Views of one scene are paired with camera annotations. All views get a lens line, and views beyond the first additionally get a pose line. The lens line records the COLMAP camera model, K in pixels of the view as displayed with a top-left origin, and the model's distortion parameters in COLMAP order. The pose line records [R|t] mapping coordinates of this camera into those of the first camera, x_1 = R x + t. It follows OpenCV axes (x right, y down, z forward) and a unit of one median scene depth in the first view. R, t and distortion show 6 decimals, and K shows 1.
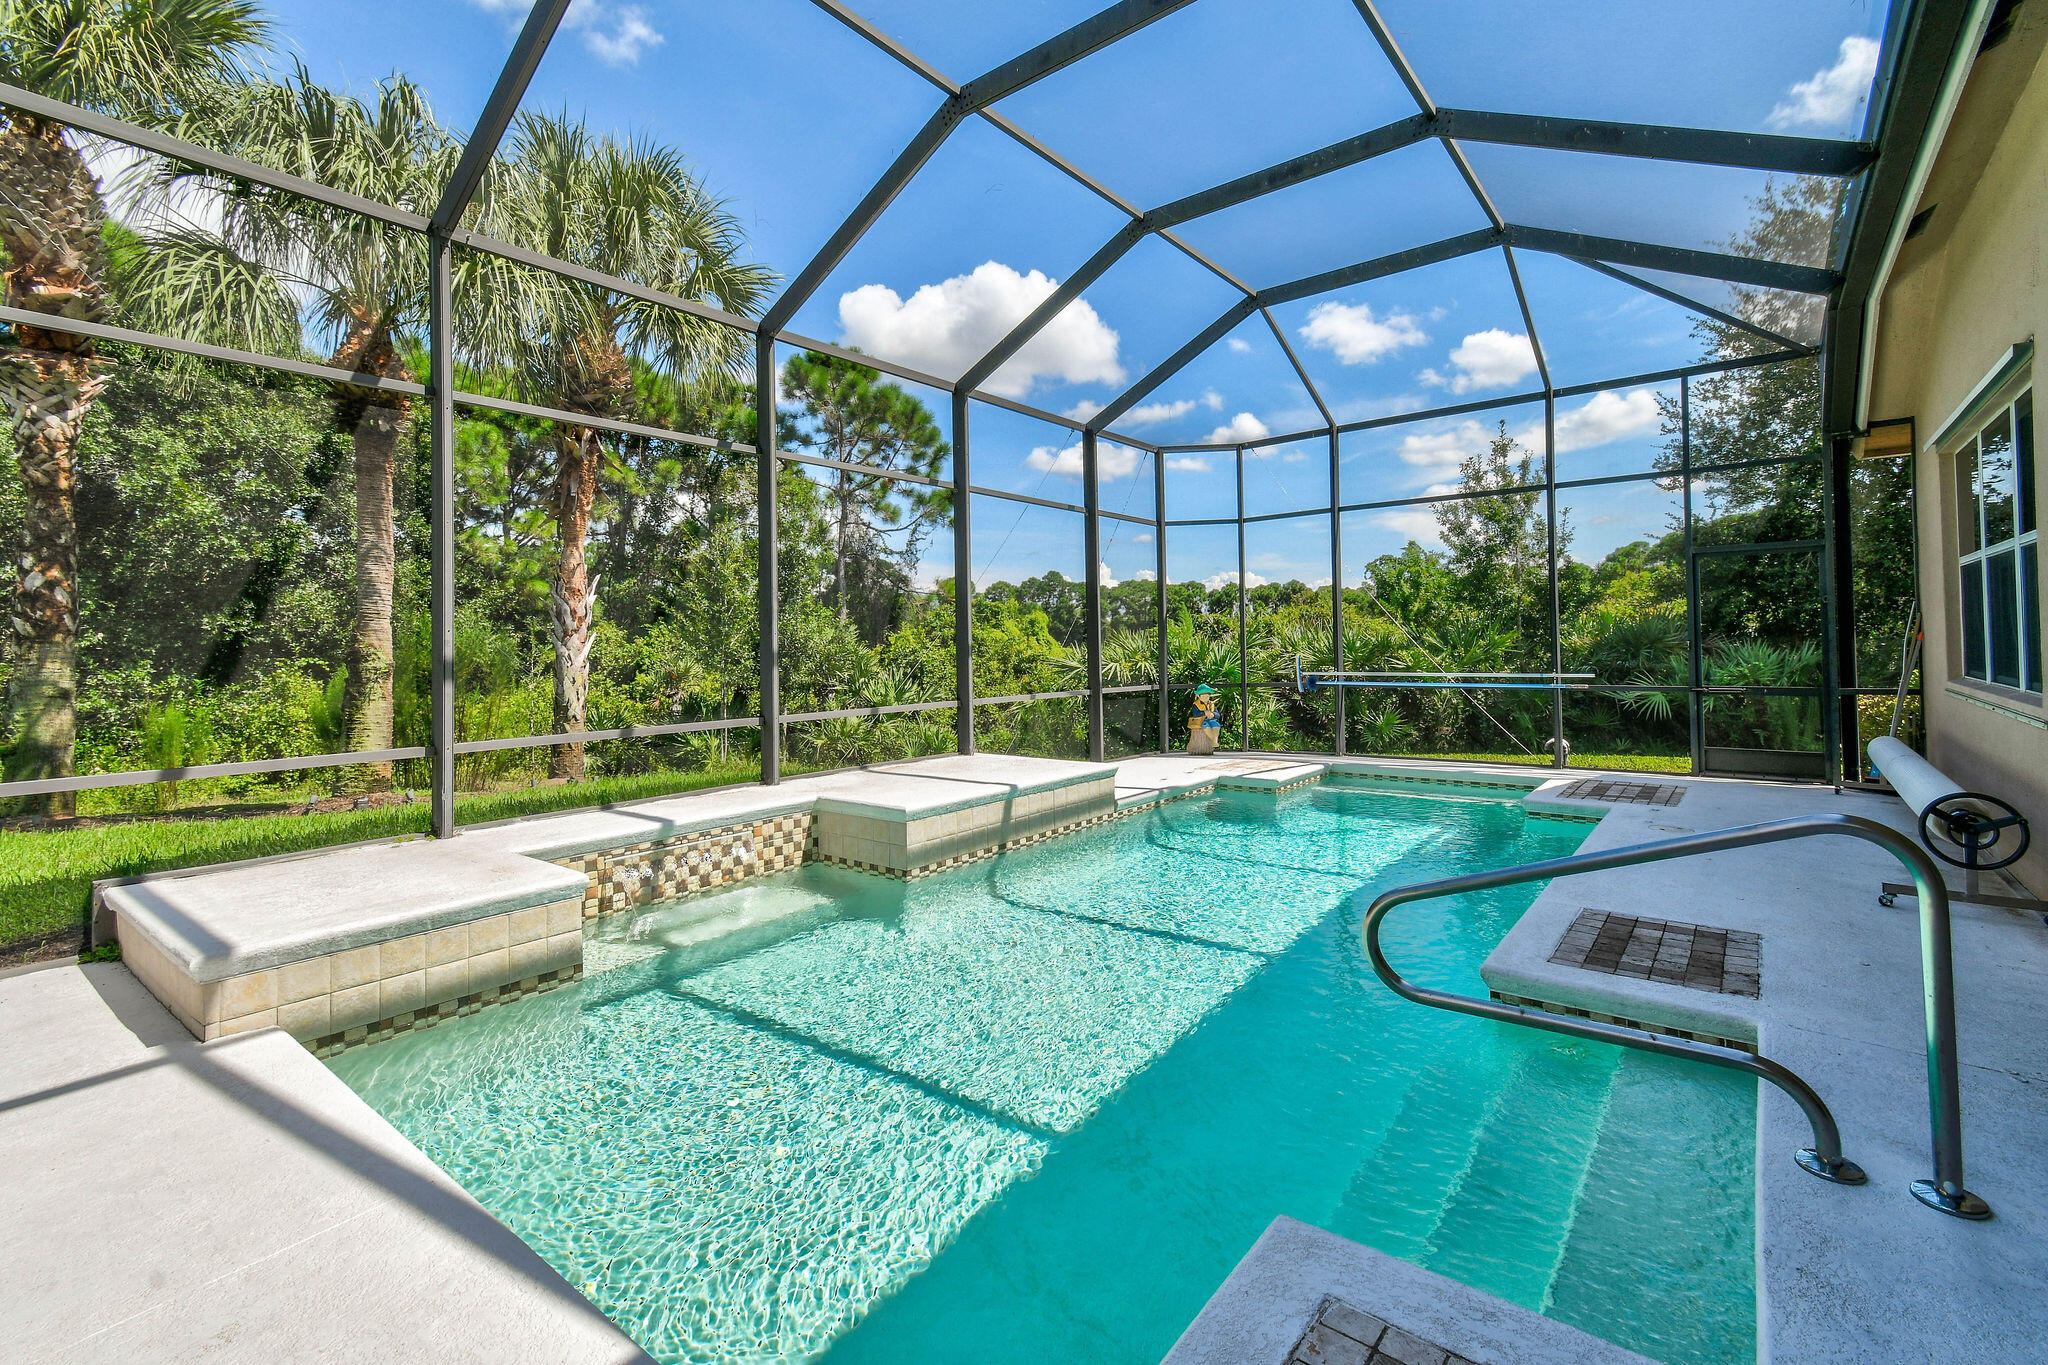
lens RADIAL K [[915.7, 0, 1023.3], [0, 915.7, 640.2], [0, 0, 1]] dist [0.022313, 0.000315]
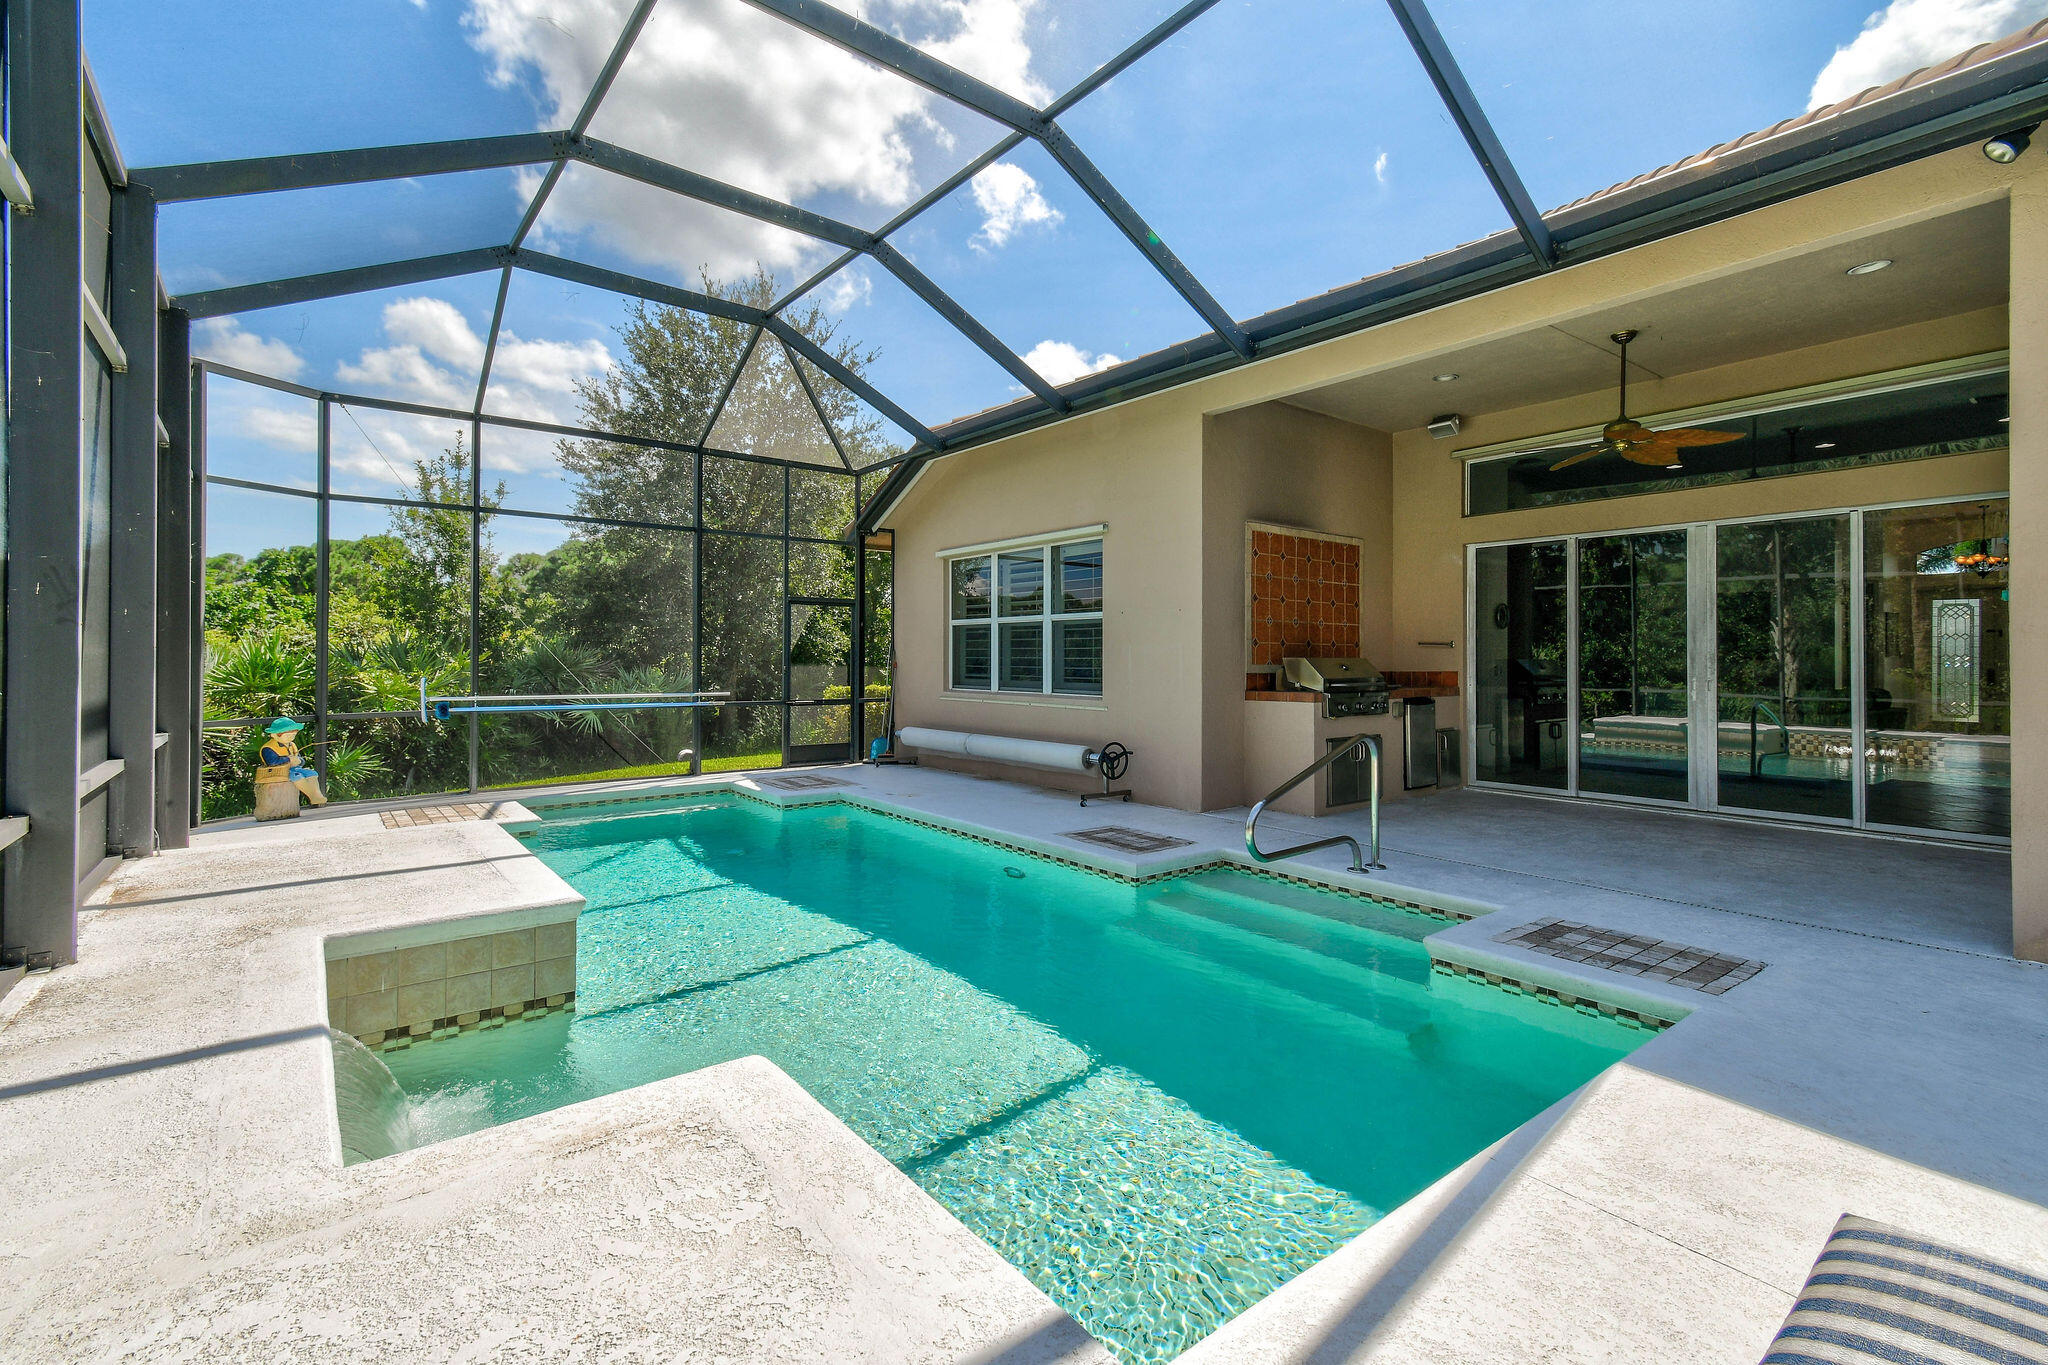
lens RADIAL K [[921.4, 0, 1024.0], [0, 921.4, 682.5], [0, 0, 1]] dist [0.024715, -0.000138]
pose [[0.234116, -0.005296, 0.972194, -0.493860], [-0.012340, 0.999888, 0.008418, 0.009368], [-0.972130, -0.013968, 0.234025, 0.345825]]
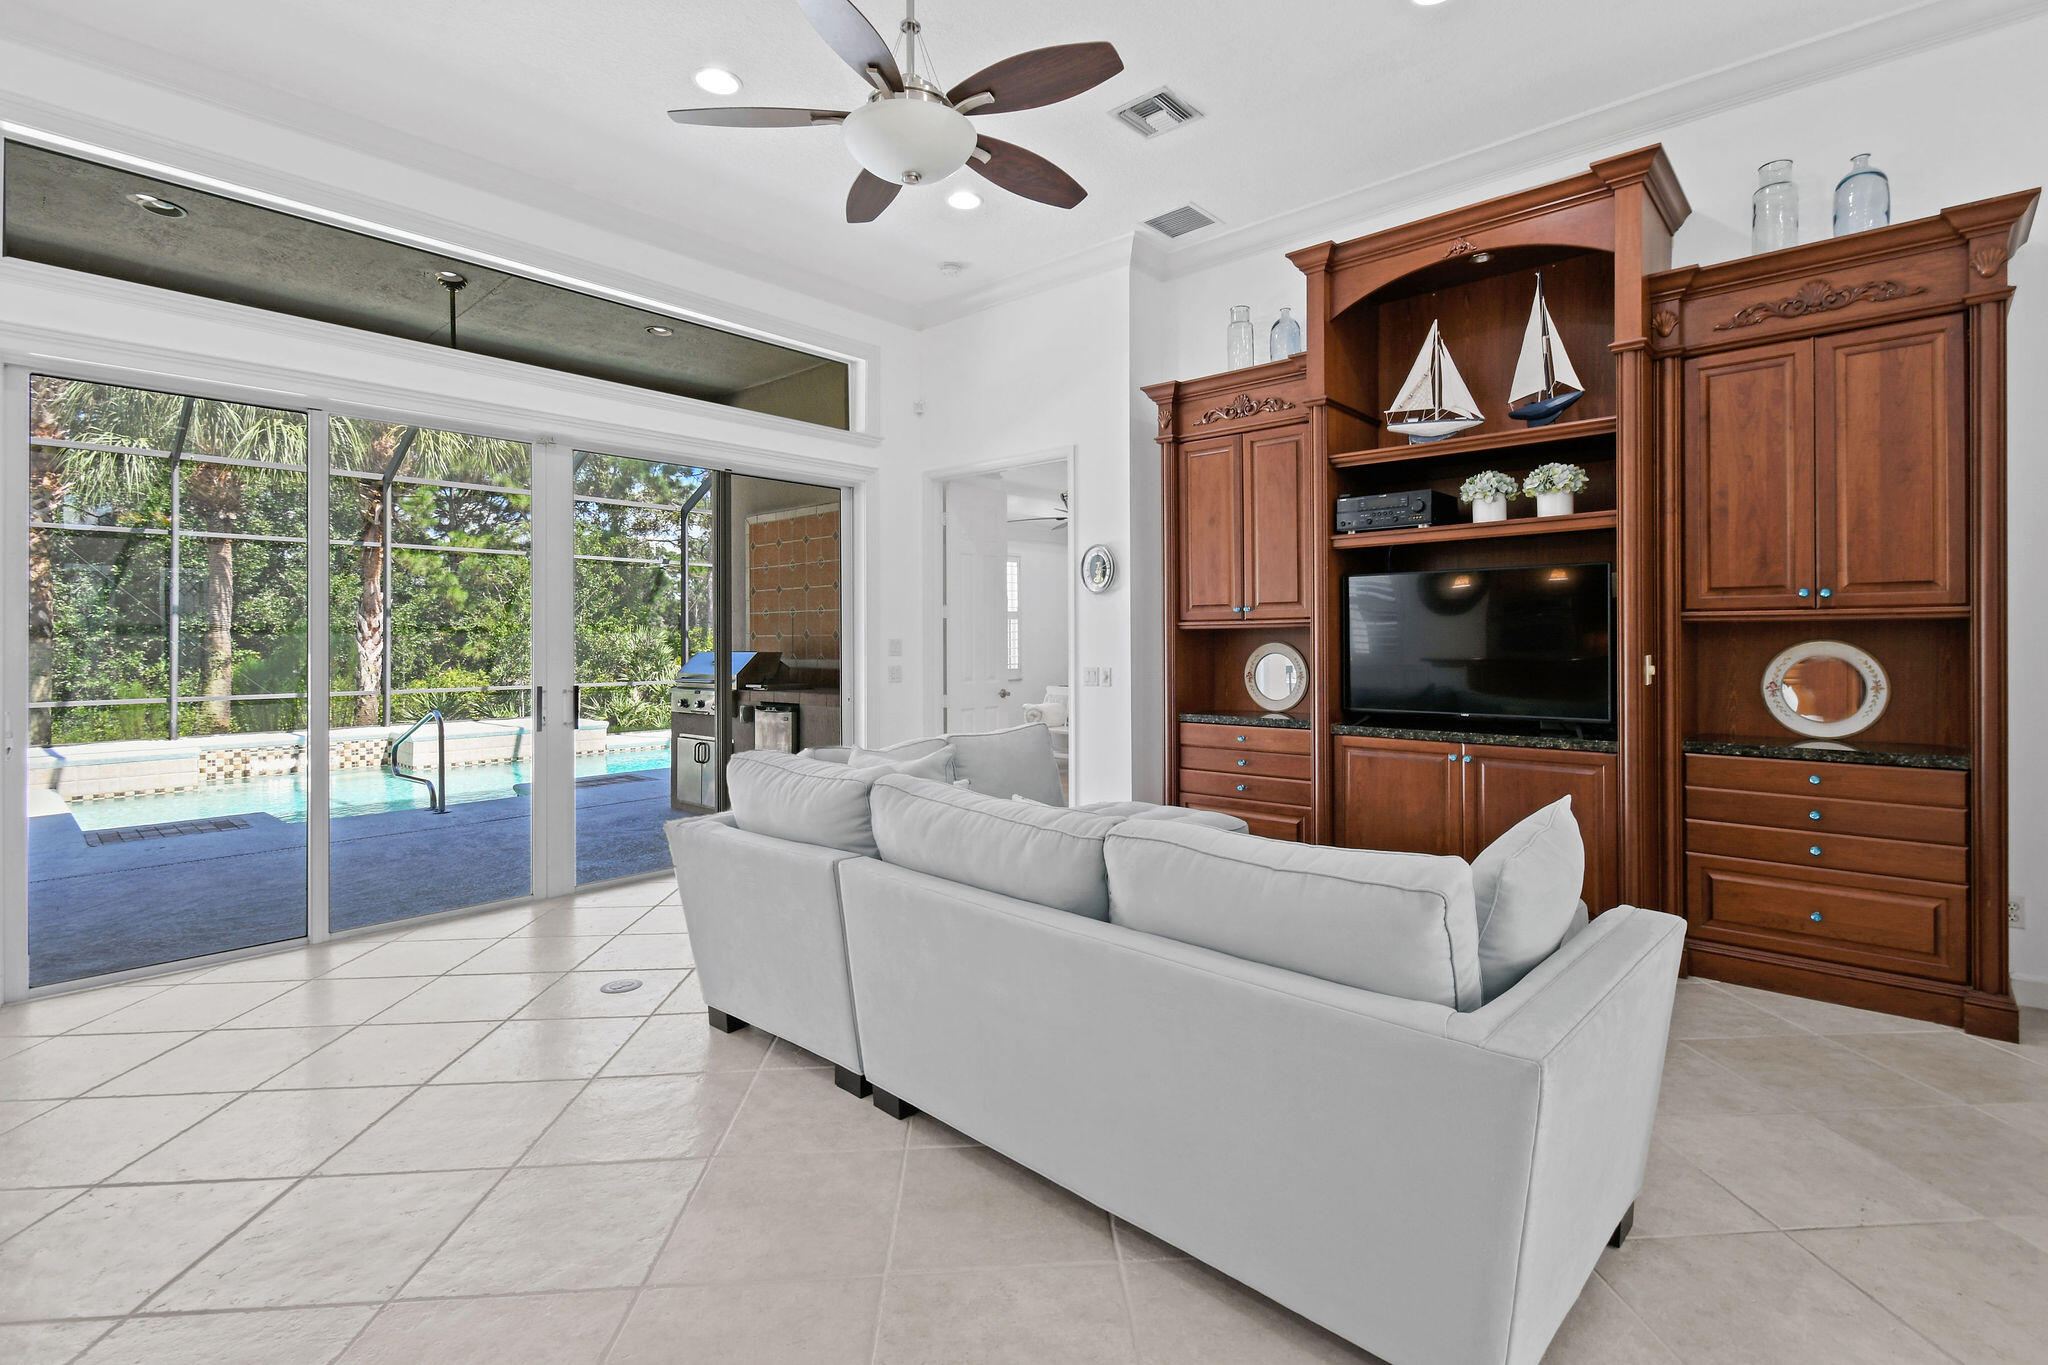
lens RADIAL K [[960.9, 0, 1026.7], [0, 960.9, 649.9], [0, 0, 1]] dist [0.014660, 0.000472]
pose [[0.997958, 0.013411, -0.062449, 0.870454], [-0.012594, 0.999830, 0.013454, -0.030640], [0.062619, -0.012640, 0.997957, -0.659027]]
